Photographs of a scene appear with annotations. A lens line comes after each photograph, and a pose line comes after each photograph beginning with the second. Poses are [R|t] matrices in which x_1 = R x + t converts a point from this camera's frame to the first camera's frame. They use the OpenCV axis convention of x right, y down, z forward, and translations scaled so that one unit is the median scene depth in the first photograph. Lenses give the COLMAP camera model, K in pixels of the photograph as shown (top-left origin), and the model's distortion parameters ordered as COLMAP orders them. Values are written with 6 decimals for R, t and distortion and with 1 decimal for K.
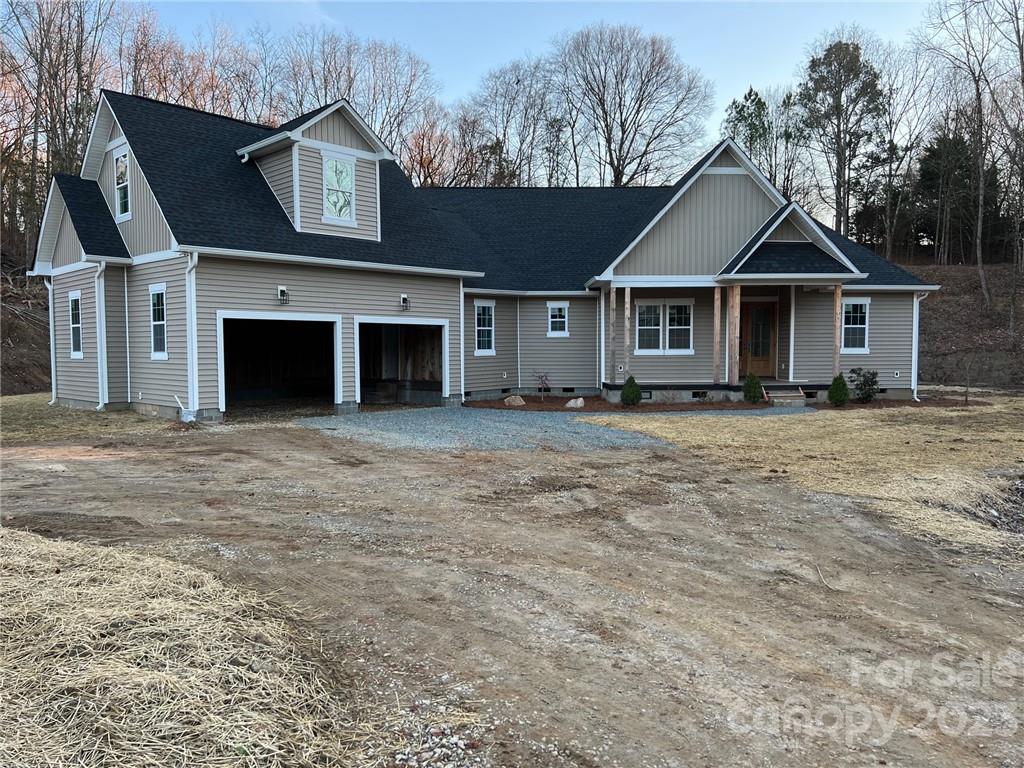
lens RADIAL K [[761.9, 0, 512.0], [0, 761.9, 384.0], [0, 0, 1]] dist [0.087030, -0.118638]
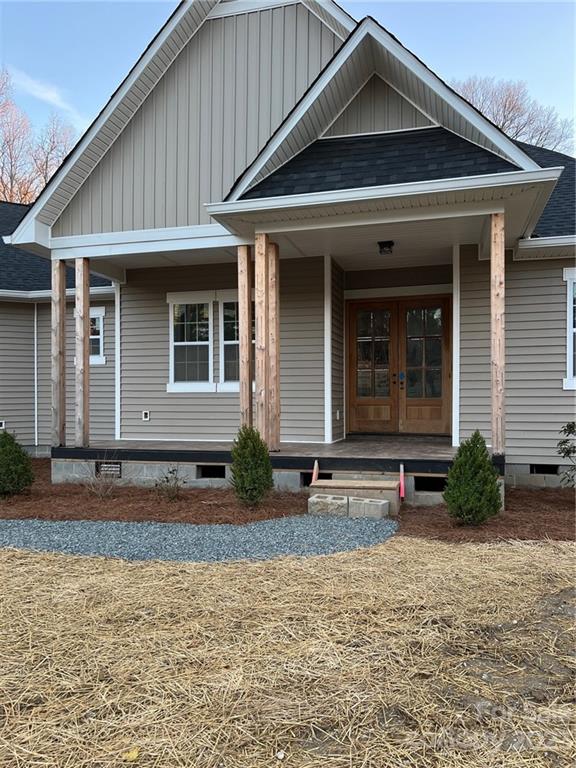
lens RADIAL K [[571.4, 0, 299.1], [0, 571.4, 394.5], [0, 0, 1]] dist [0.087030, -0.118638]
pose [[0.959122, -0.001414, -0.282989, 0.398048], [-0.015635, 0.998195, -0.057978, -0.014476], [0.282560, 0.060033, 0.957369, 0.666604]]
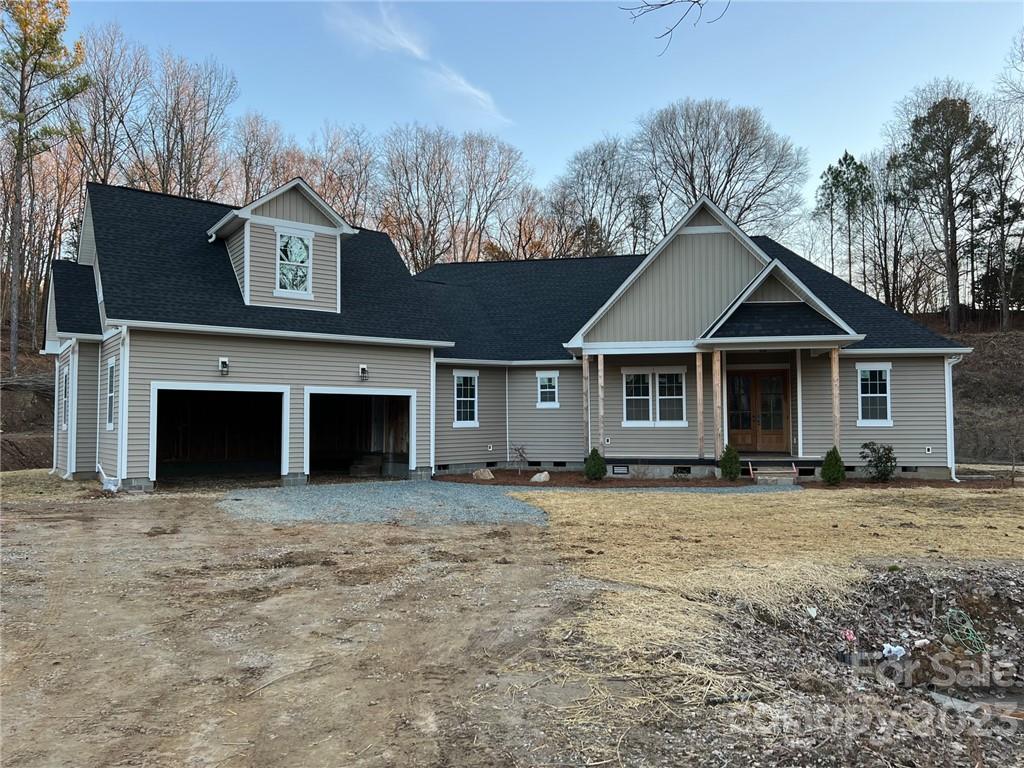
lens RADIAL K [[761.9, 0, 512.0], [0, 761.9, 384.0], [0, 0, 1]] dist [0.087030, -0.118638]
pose [[0.982914, -0.010591, -0.183758, 0.213751], [-0.008527, 0.994651, -0.102941, 0.007431], [0.183866, 0.102749, 0.977566, 0.062933]]
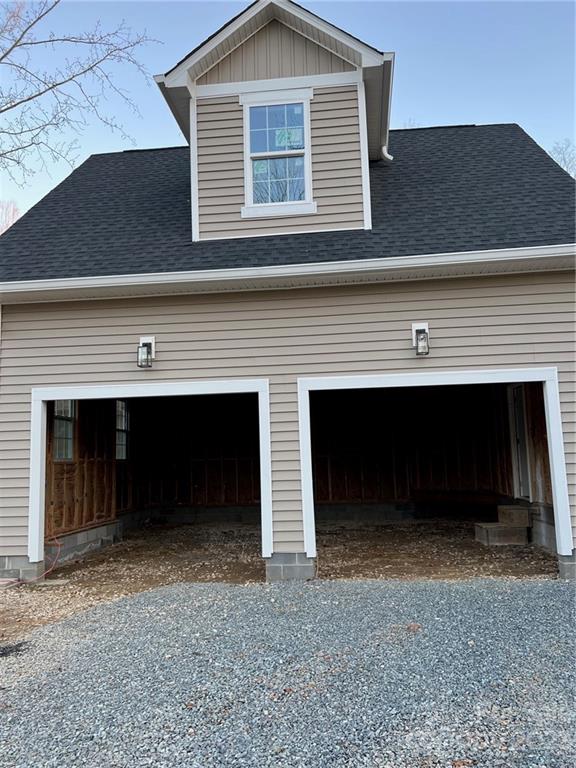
lens RADIAL K [[571.4, 0, 299.1], [0, 571.4, 394.5], [0, 0, 1]] dist [0.087030, -0.118638]
pose [[0.627118, -0.106500, -0.771609, 0.072438], [-0.008400, 0.989626, -0.143419, -0.021530], [0.778879, 0.096423, 0.619718, 0.675336]]
